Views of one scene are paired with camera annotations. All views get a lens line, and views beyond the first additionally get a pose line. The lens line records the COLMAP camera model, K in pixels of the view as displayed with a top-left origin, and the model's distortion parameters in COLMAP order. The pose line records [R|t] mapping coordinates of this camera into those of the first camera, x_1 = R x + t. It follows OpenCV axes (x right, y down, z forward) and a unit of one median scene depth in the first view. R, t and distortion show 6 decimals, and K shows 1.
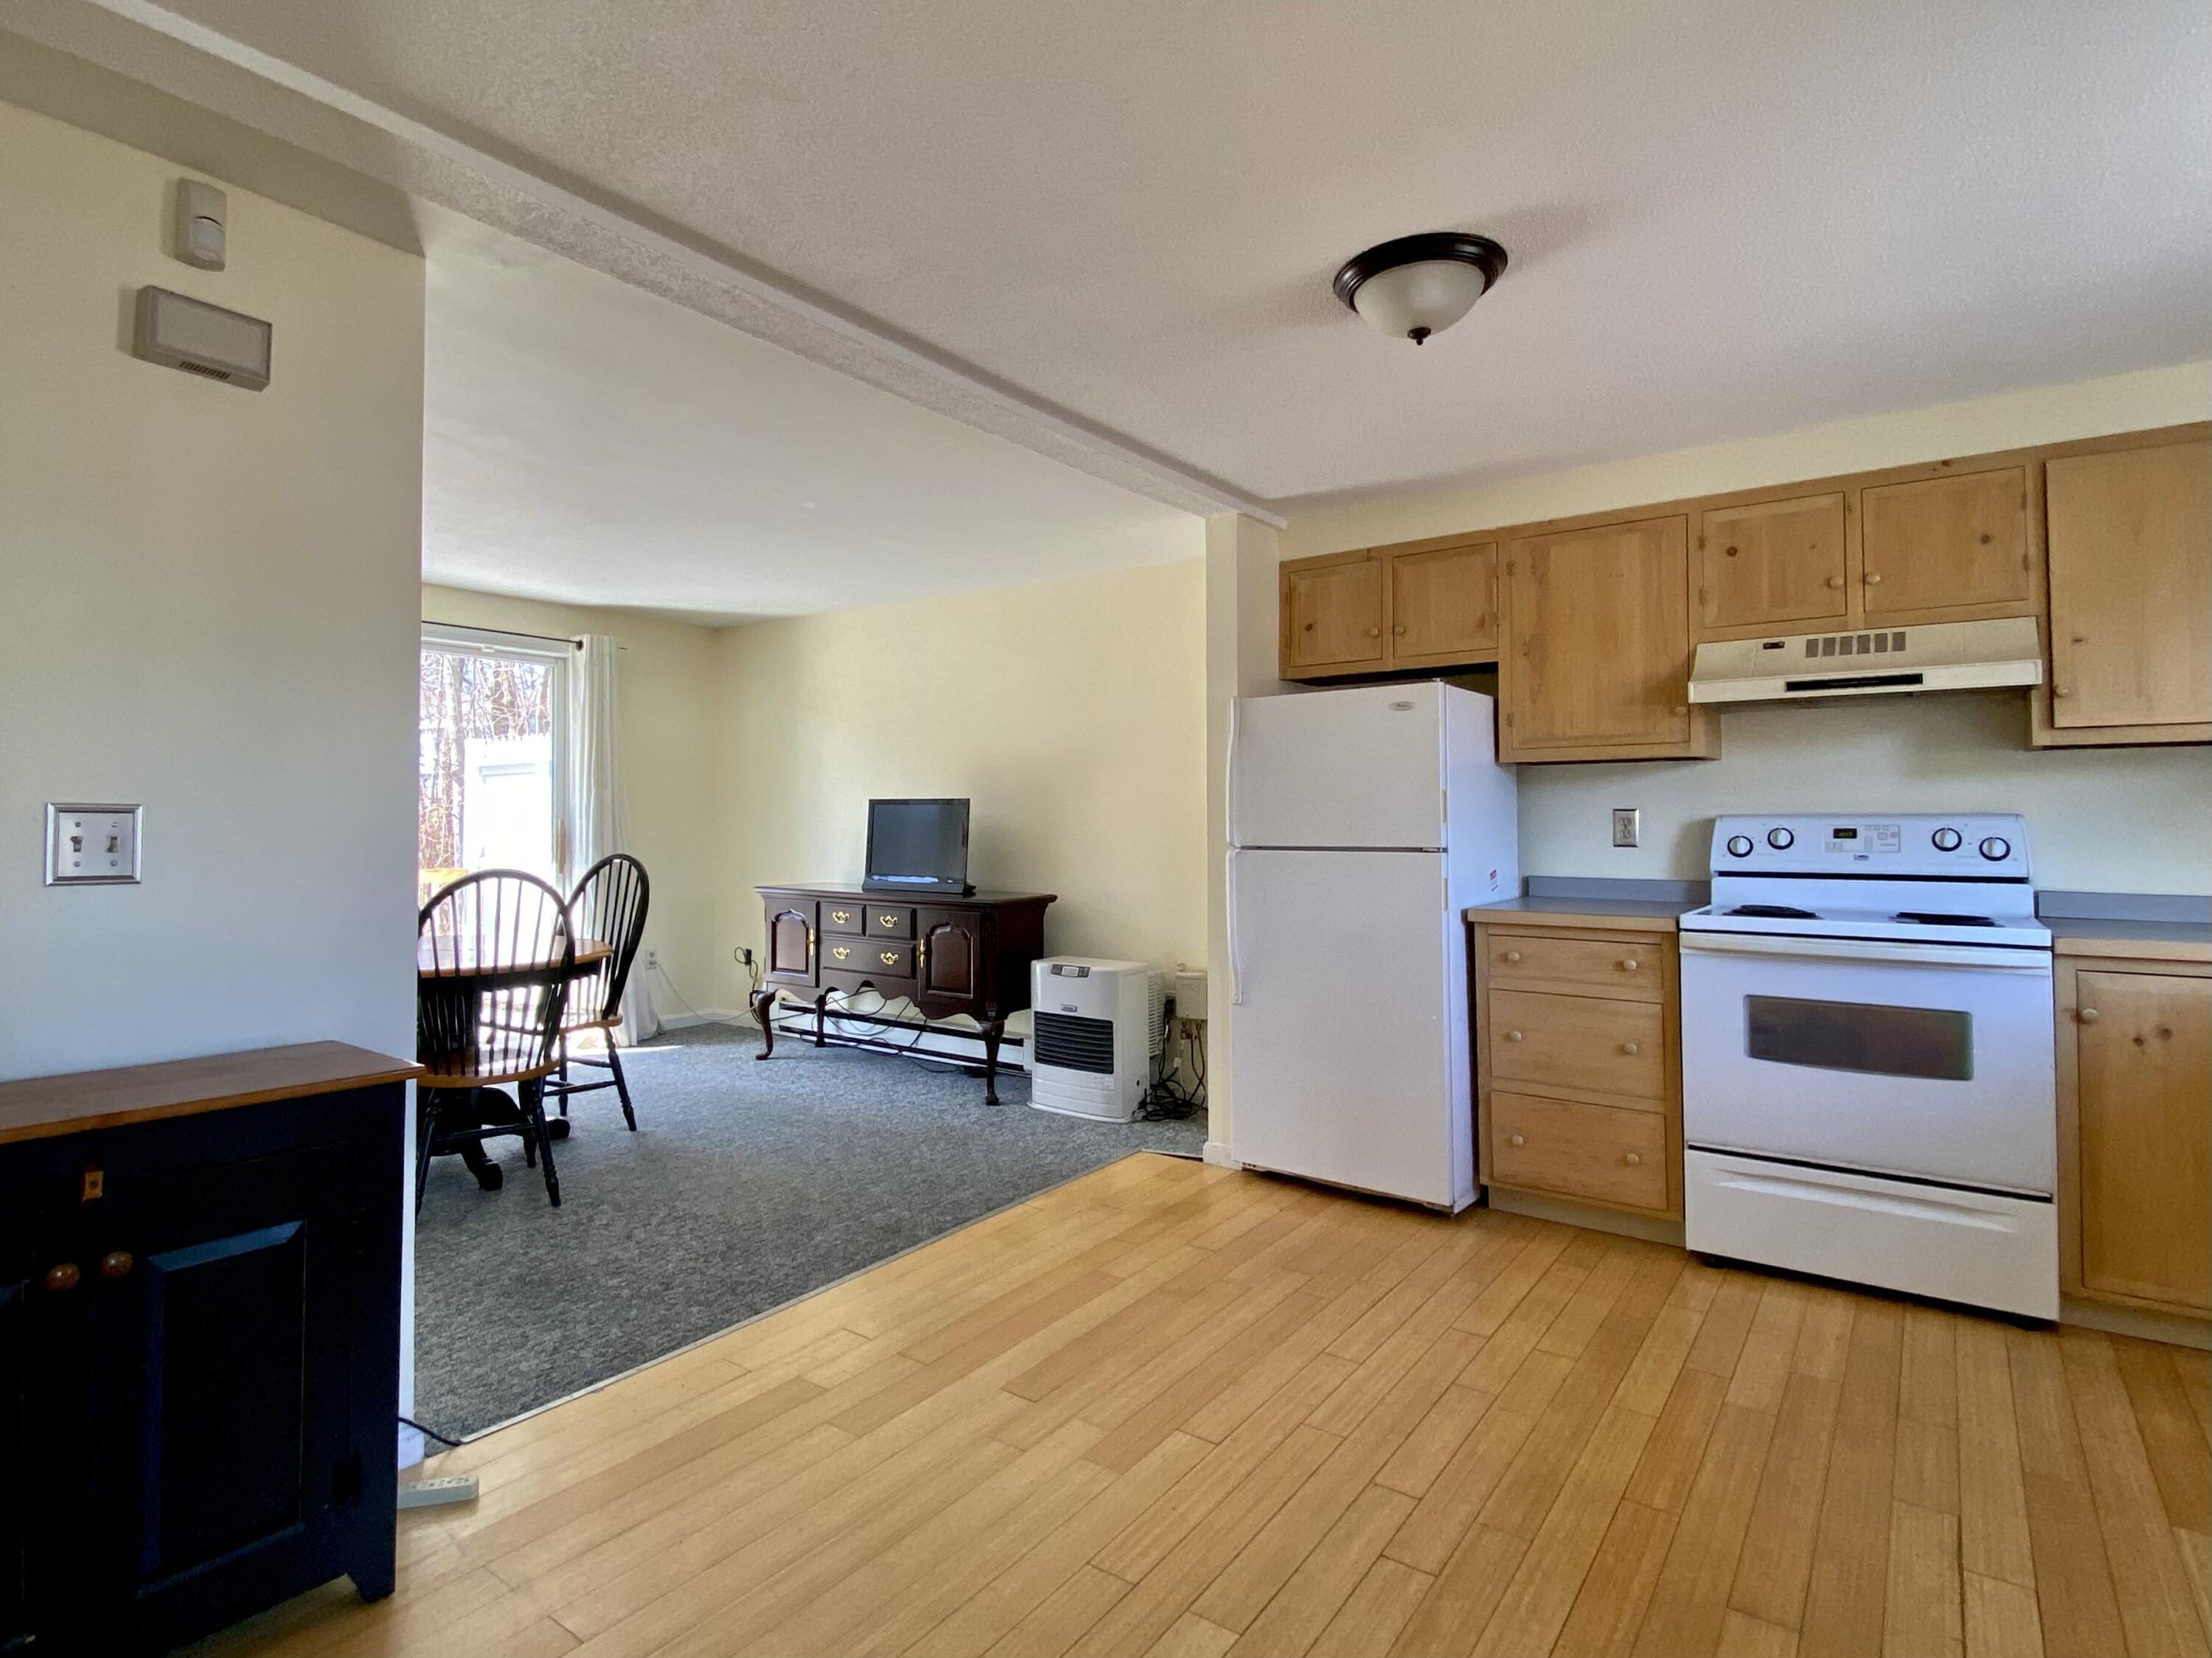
lens RADIAL K [[1167.5, 0, 1046.9], [0, 1167.5, 801.1], [0, 0, 1]] dist [0.036758, -0.033733]
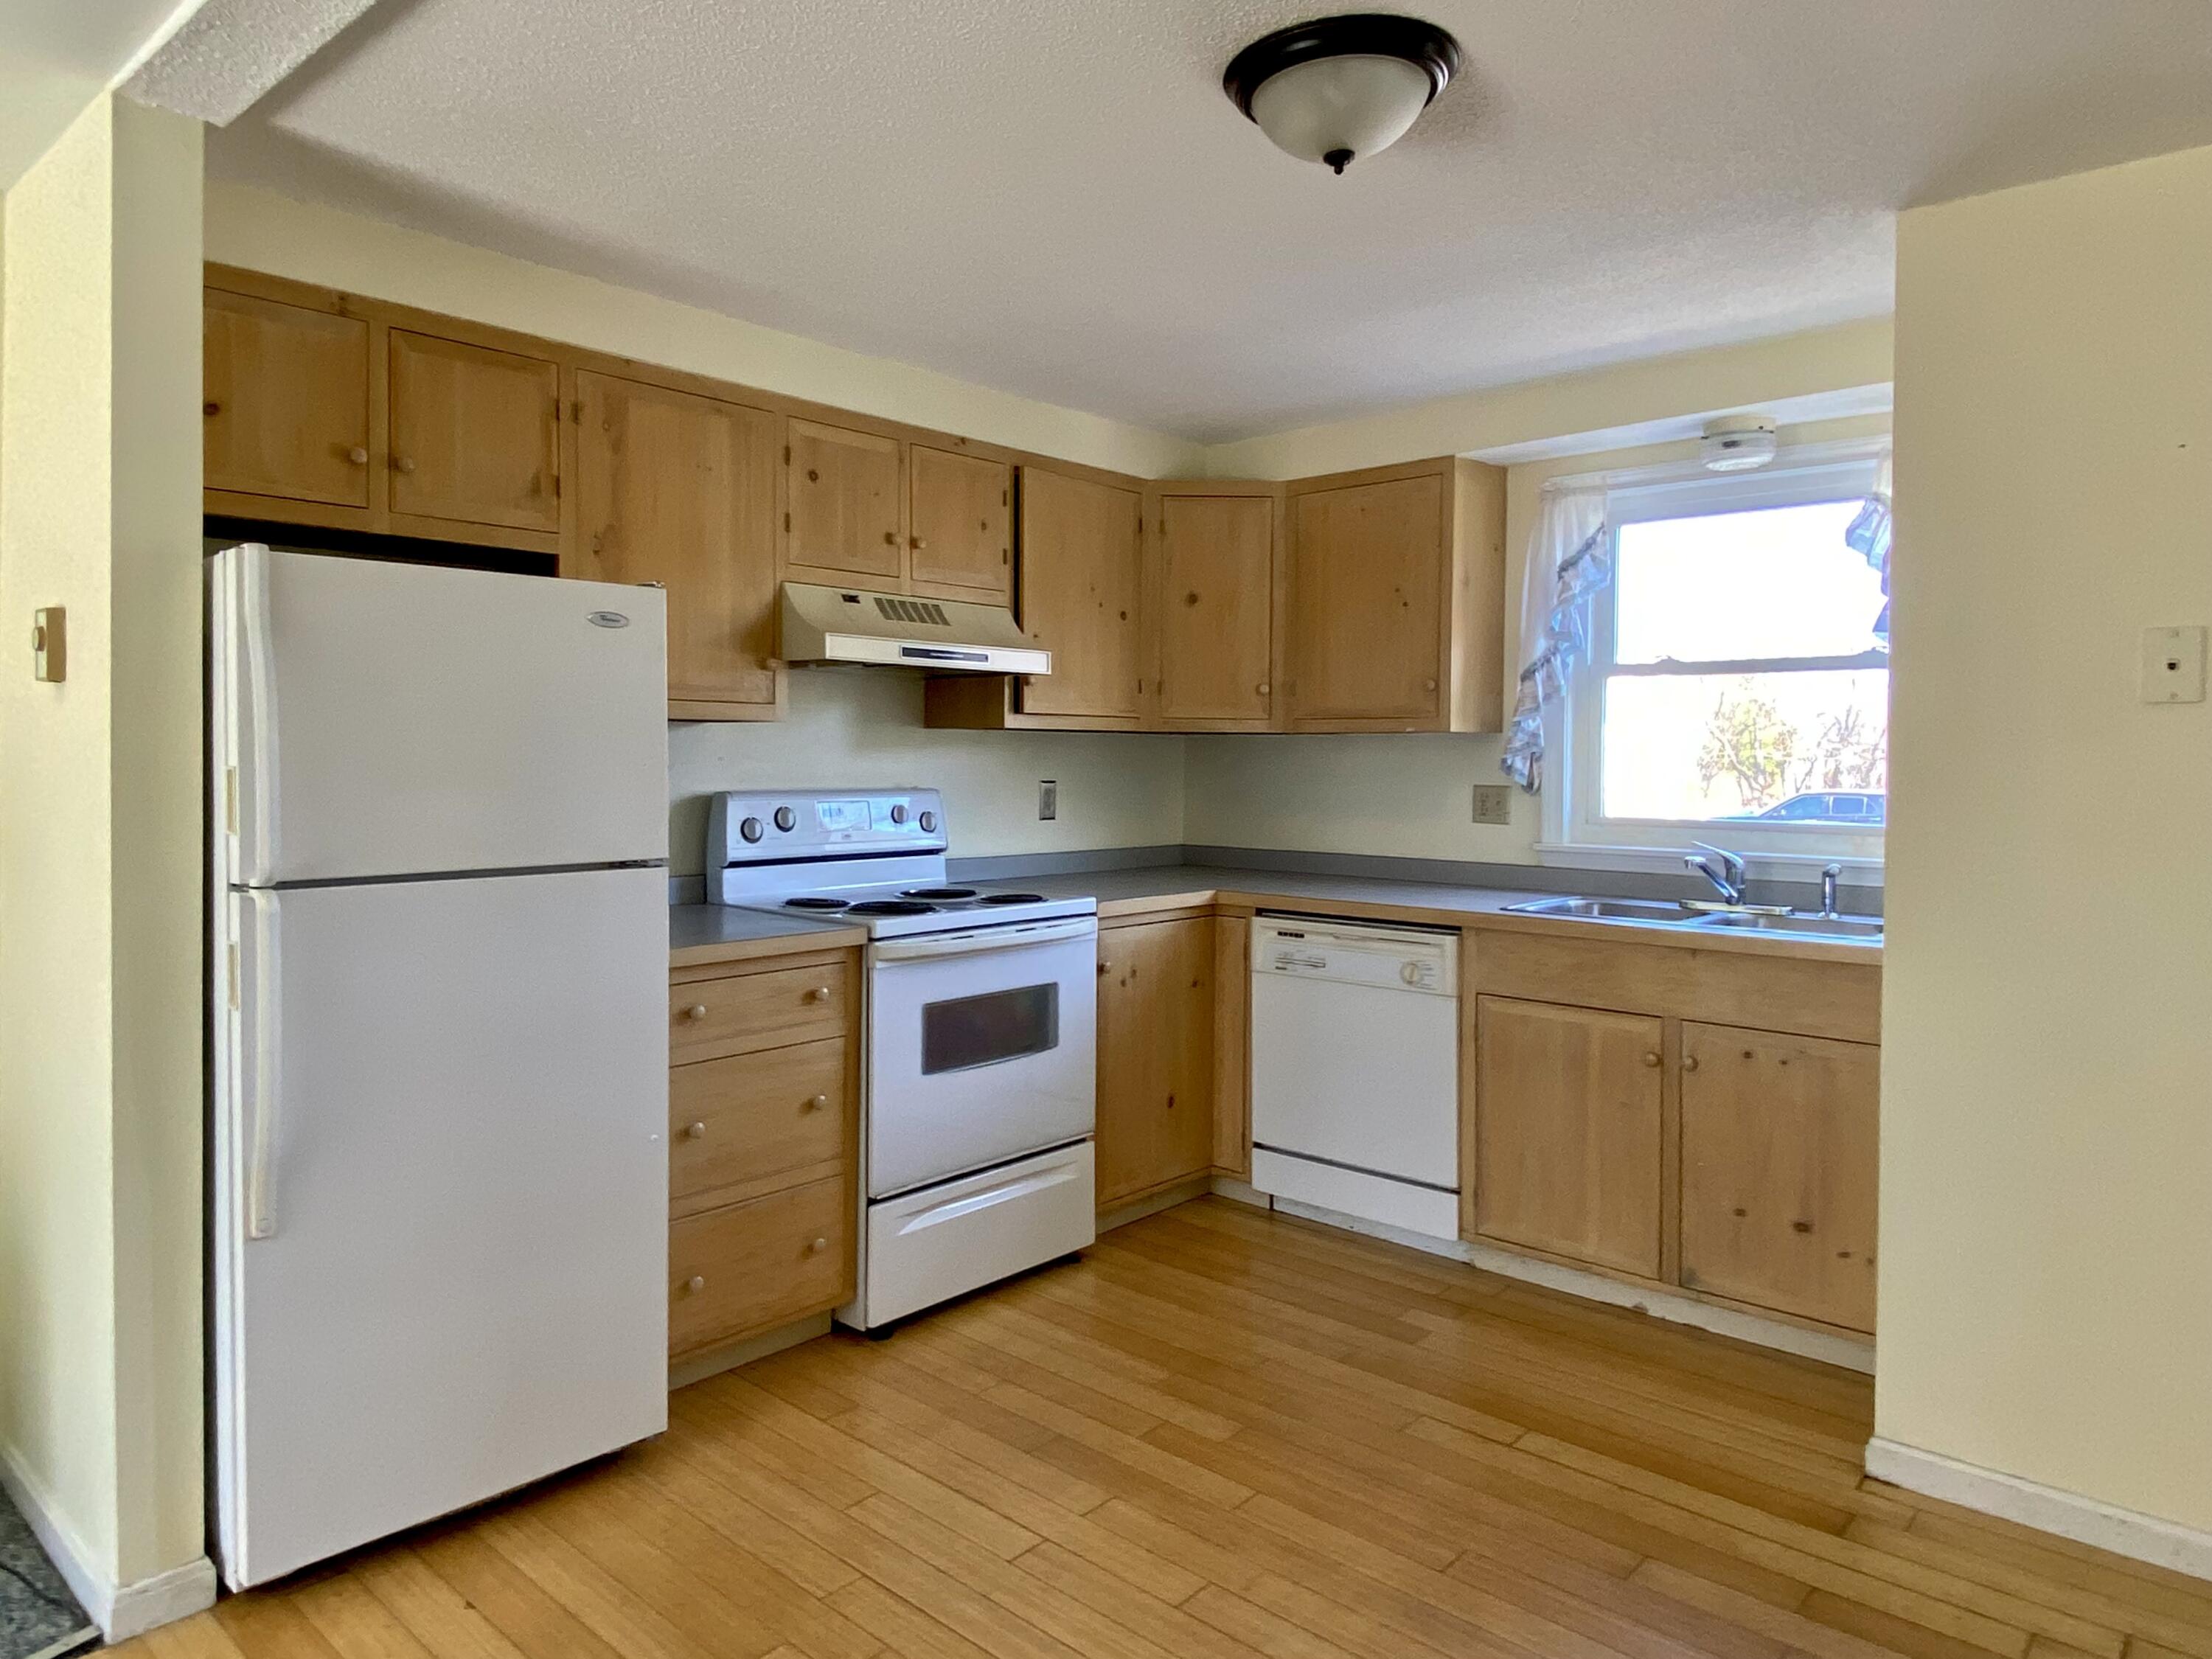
lens RADIAL K [[1388.7, 0, 992.5], [0, 1388.7, 789.3], [0, 0, 1]] dist [0.056273, -0.061679]
pose [[0.120411, -0.020100, 0.992521, -0.398099], [-0.019261, 0.999559, 0.022580, -0.017680], [-0.992537, -0.021836, 0.119971, 0.796468]]
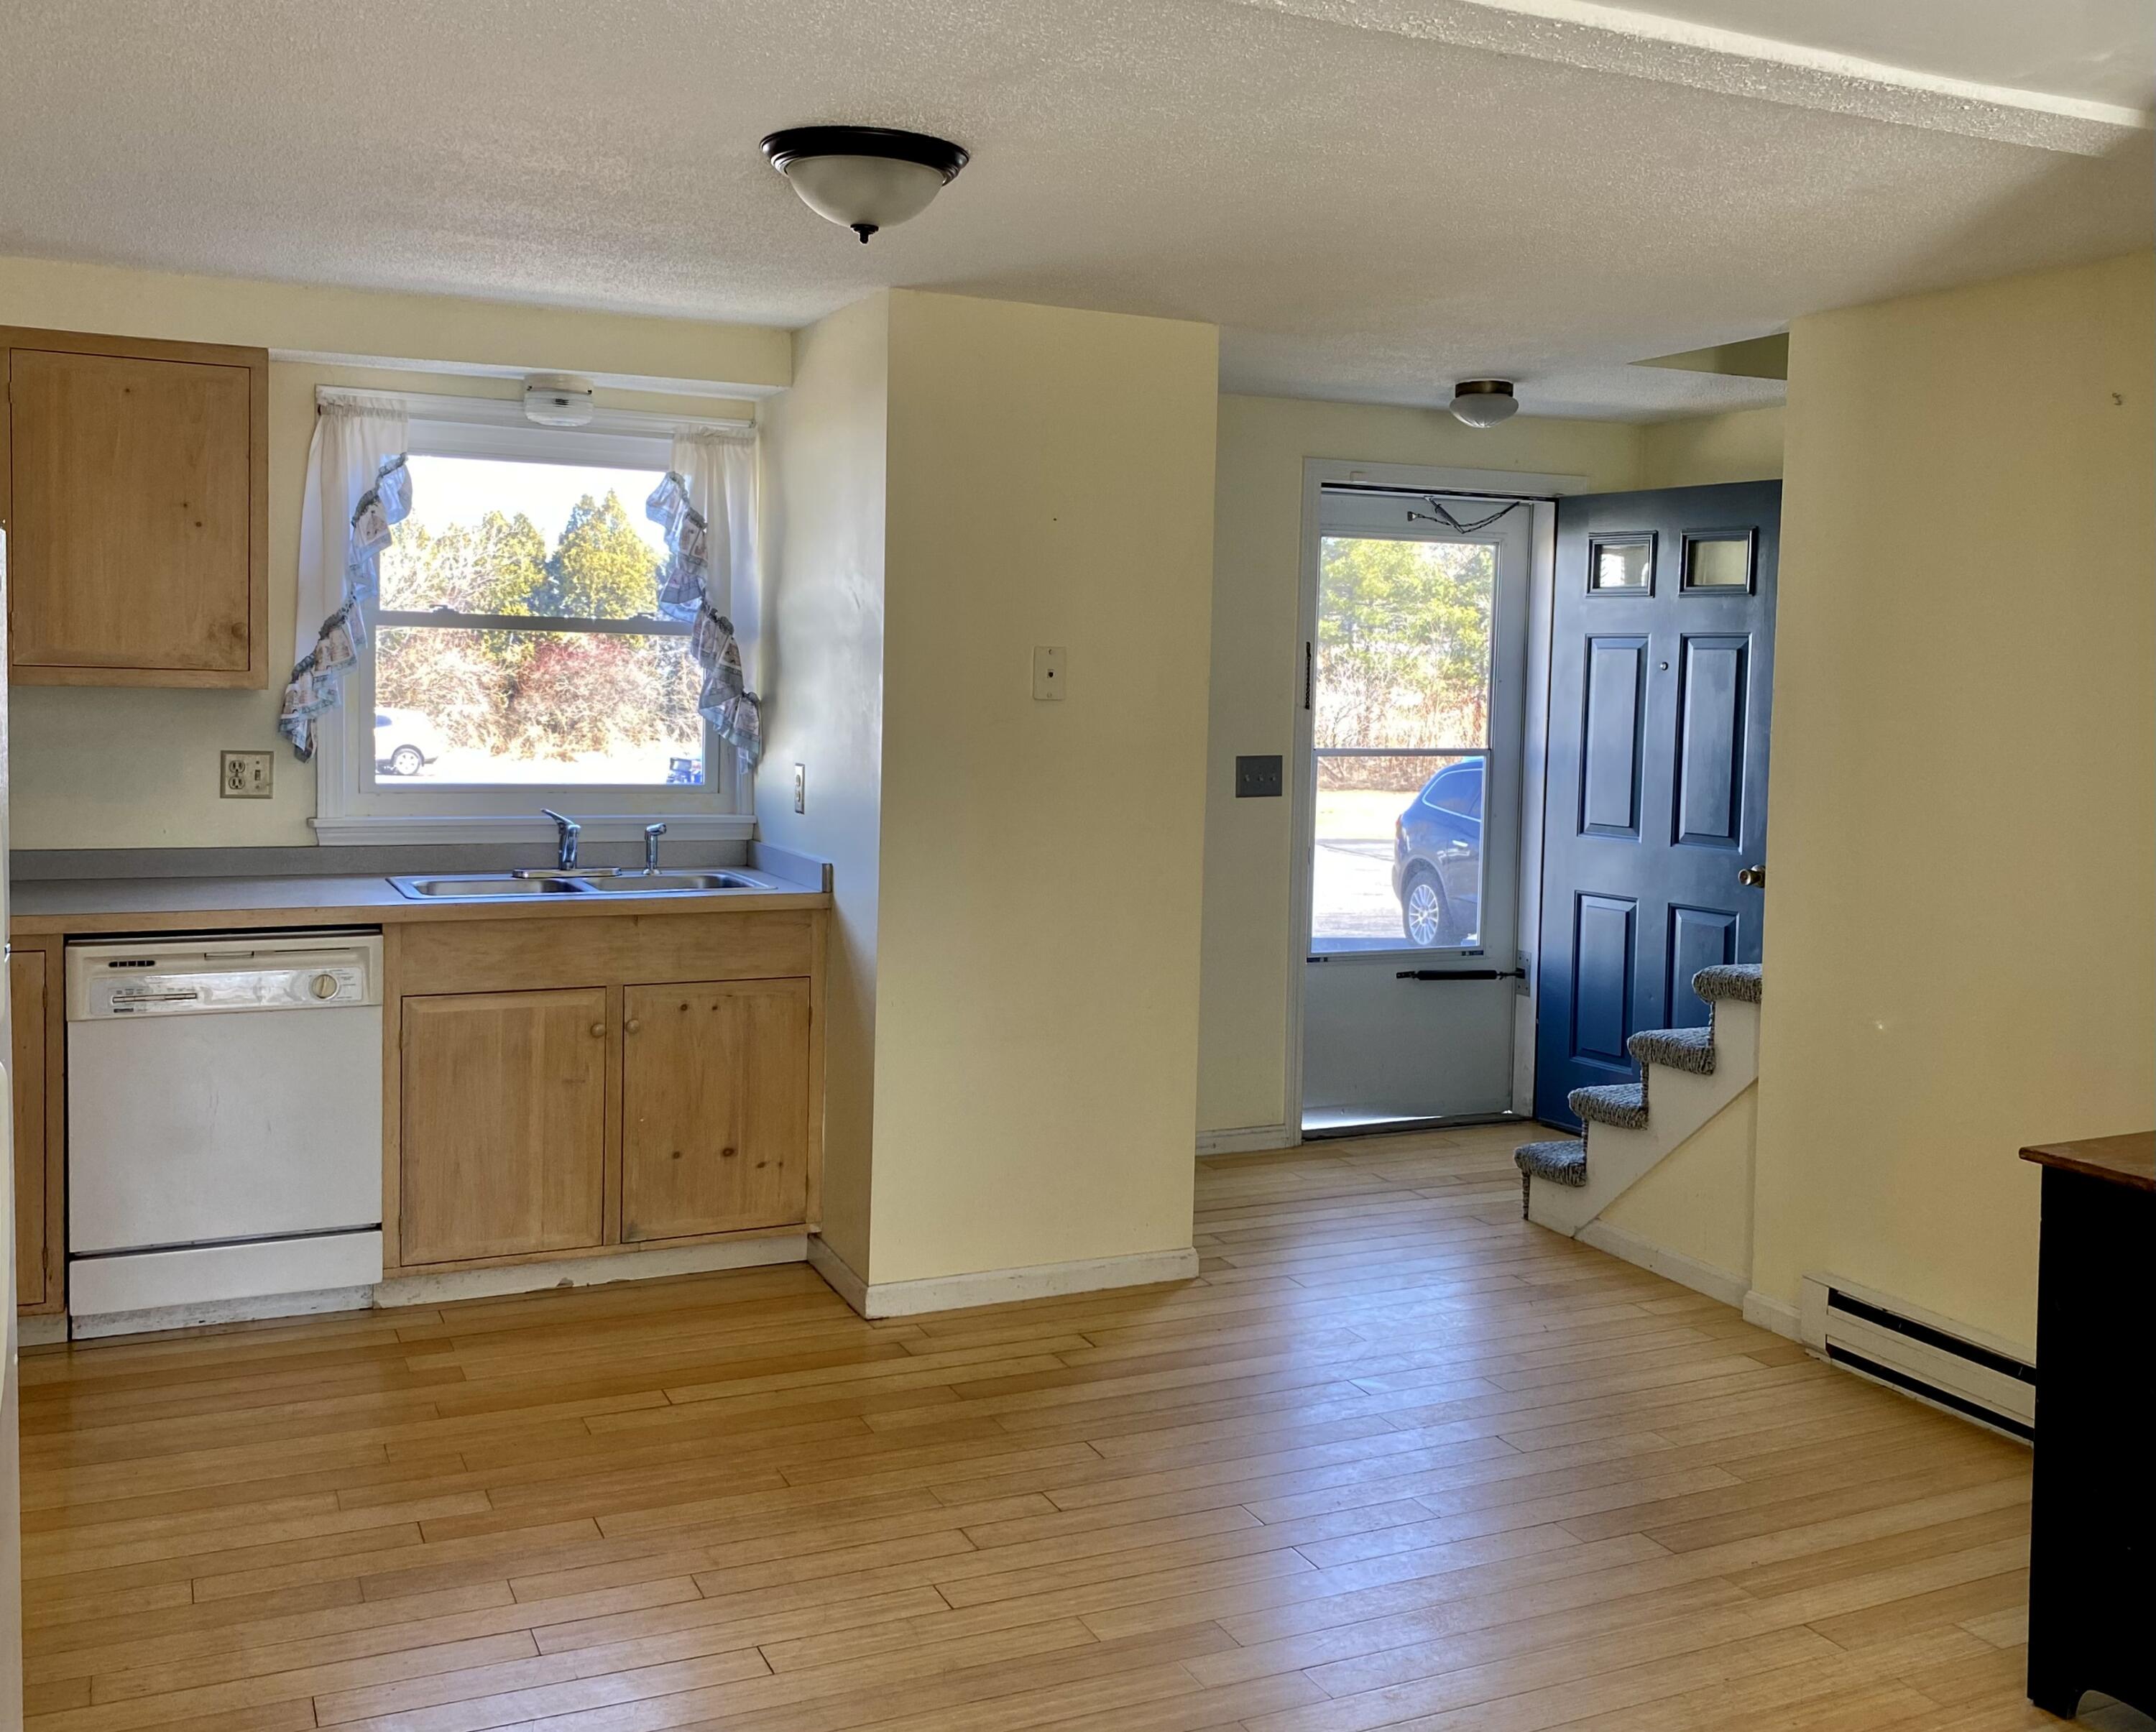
lens RADIAL K [[2048.8, 0, 1141.8], [0, 2048.8, 809.3], [0, 0, 1]] dist [0.152700, -0.350693]
pose [[-0.887917, -0.049919, 0.457288, -0.369466], [-0.026917, 0.998029, 0.056683, -0.064219], [-0.459216, 0.038021, -0.887510, 1.578718]]
